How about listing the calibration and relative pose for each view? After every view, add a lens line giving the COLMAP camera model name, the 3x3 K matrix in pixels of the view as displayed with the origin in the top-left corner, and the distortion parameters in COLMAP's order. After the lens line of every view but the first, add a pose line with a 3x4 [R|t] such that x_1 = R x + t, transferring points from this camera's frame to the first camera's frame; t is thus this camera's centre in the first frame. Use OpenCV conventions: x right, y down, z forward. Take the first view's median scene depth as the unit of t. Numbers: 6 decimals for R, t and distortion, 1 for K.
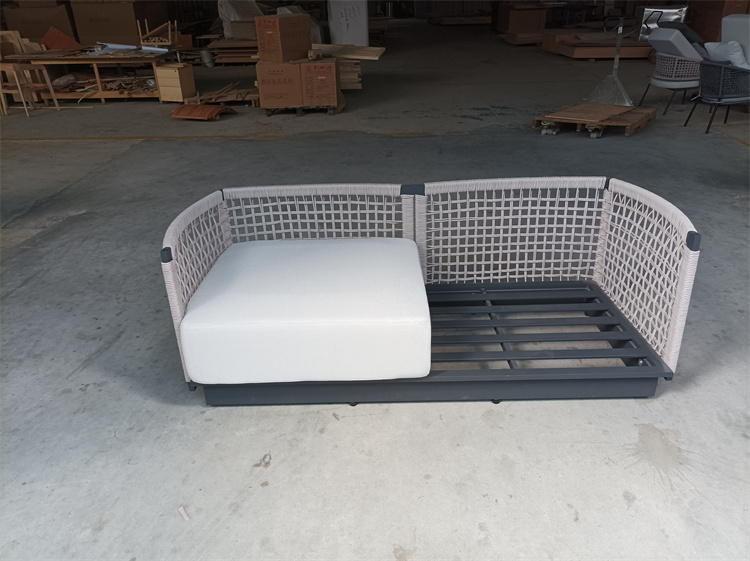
lens RADIAL K [[558.3, 0, 372.6], [0, 558.3, 282.2], [0, 0, 1]] dist [0.023059, -0.013955]
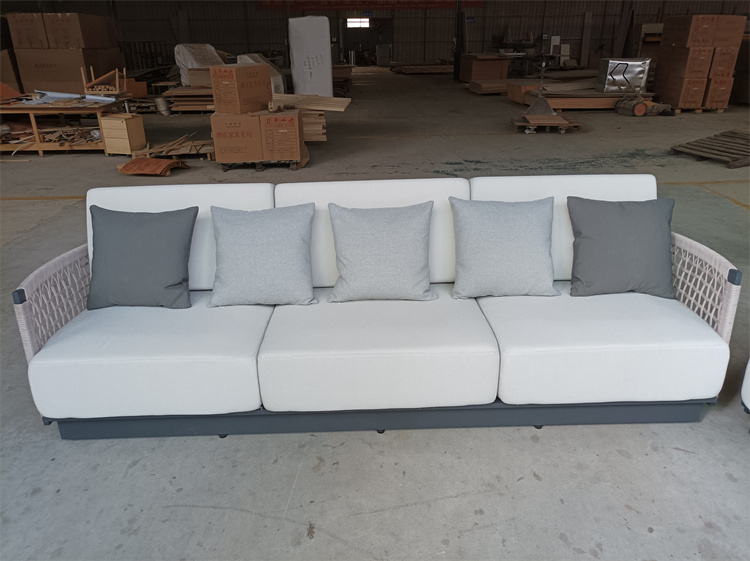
lens RADIAL K [[558.3, 0, 373.5], [0, 558.3, 279.9], [0, 0, 1]] dist [0.023059, -0.013955]
pose [[0.997945, -0.014268, 0.062465, -0.011496], [0.018834, 0.997145, -0.073125, -0.165273], [-0.061243, 0.074151, 0.995365, 0.305023]]
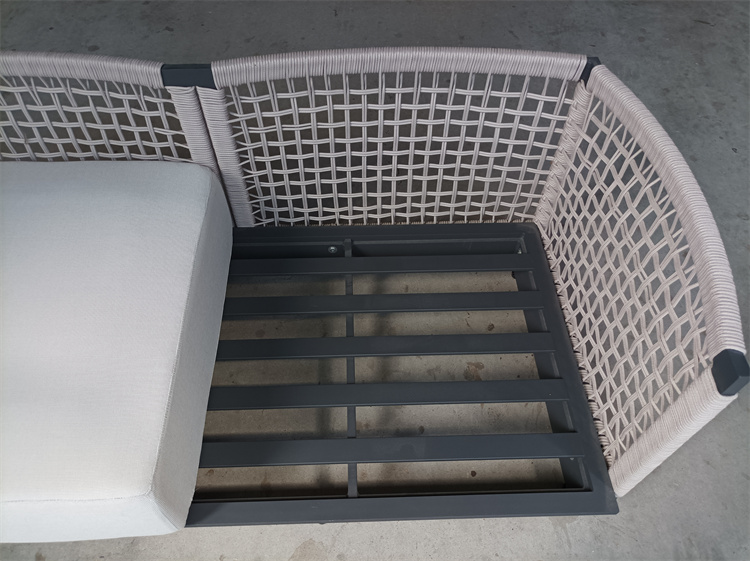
lens RADIAL K [[558.3, 0, 374.2], [0, 558.3, 284.6], [0, 0, 1]] dist [0.023059, -0.013955]
pose [[0.997550, -0.016346, 0.068017, 0.185823], [-0.018183, 0.878305, 0.477755, -0.229953], [-0.067549, -0.477821, 0.875856, 0.466238]]
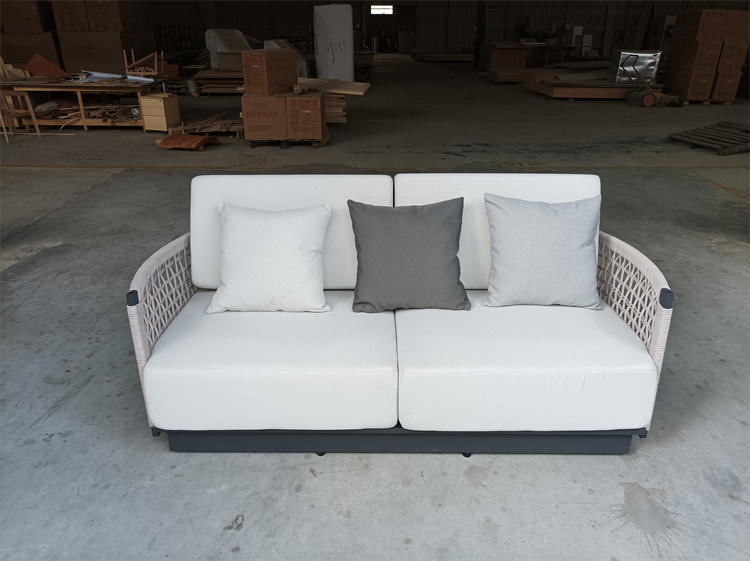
lens RADIAL K [[558.3, 0, 372.7], [0, 558.3, 282.4], [0, 0, 1]] dist [0.023059, -0.013955]
pose [[0.999386, 0.014867, 0.031712, 0.000647], [-0.013286, 0.998687, -0.049482, -0.030936], [-0.032406, 0.049030, 0.998271, 0.017238]]
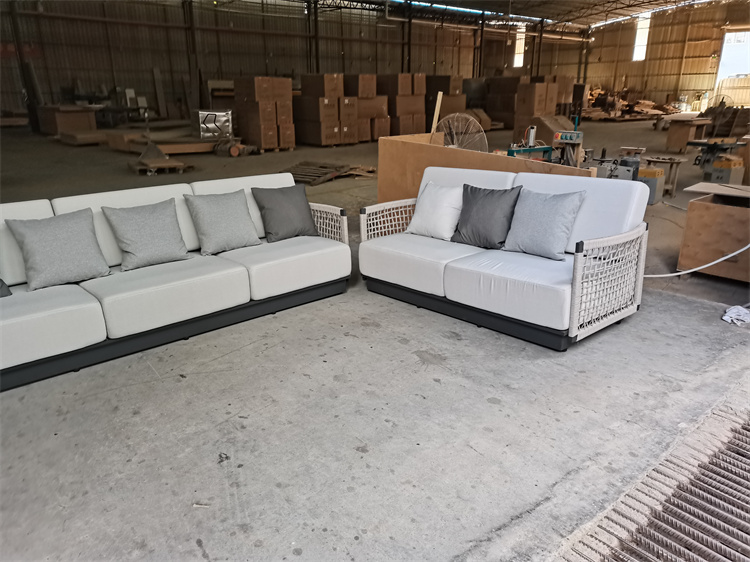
lens RADIAL K [[574.1, 0, 367.6], [0, 574.1, 276.0], [0, 0, 1]] dist [0.046045, -0.026515]
pose [[0.735907, -0.187435, 0.650621, -0.510710], [0.297854, 0.952565, -0.062476, 0.079947], [-0.608049, 0.239767, 0.756828, -0.184996]]
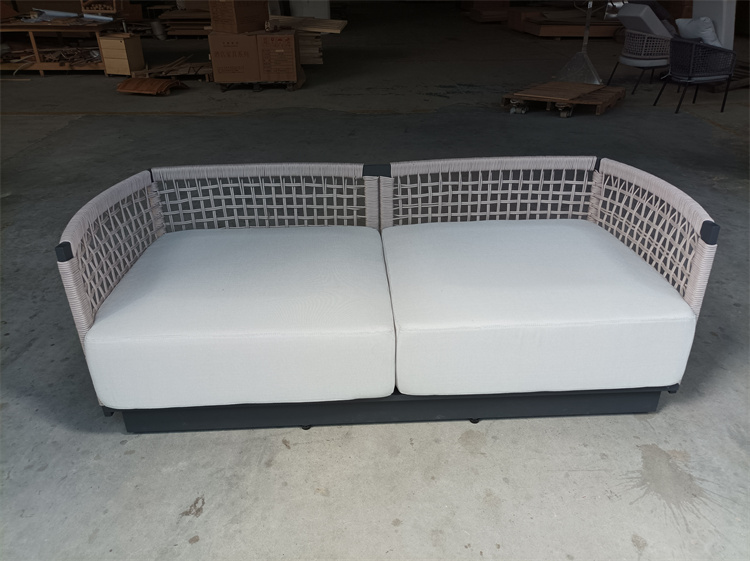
lens RADIAL K [[558.3, 0, 372.5], [0, 558.3, 280.5], [0, 0, 1]] dist [0.023059, -0.013955]
pose [[0.998079, -0.009545, 0.061213, 0.010631], [0.007720, 0.999521, 0.029982, -0.021199], [-0.061470, -0.029452, 0.997674, 0.133075]]
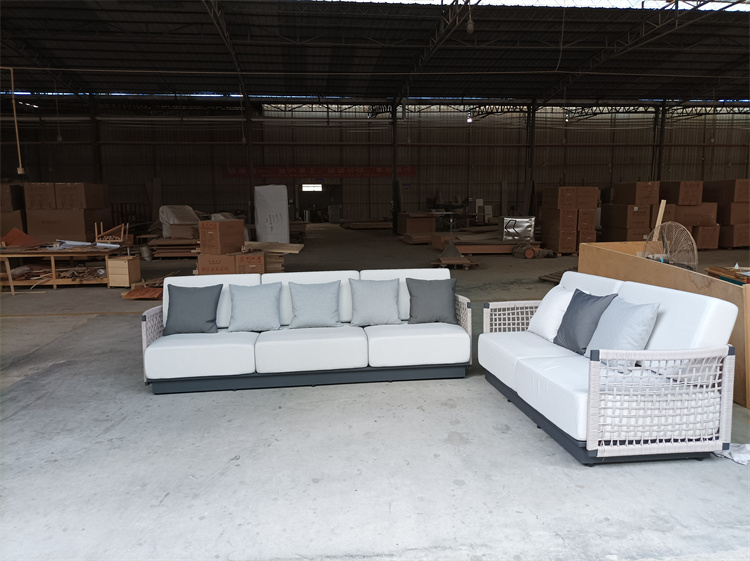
lens RADIAL K [[558.3, 0, 370.5], [0, 558.3, 278.6], [0, 0, 1]] dist [0.023059, -0.013955]
pose [[0.990252, -0.005889, 0.139164, -0.014956], [0.051977, 0.942561, -0.329964, 0.278134], [-0.129228, 0.333981, 0.933679, -0.600960]]
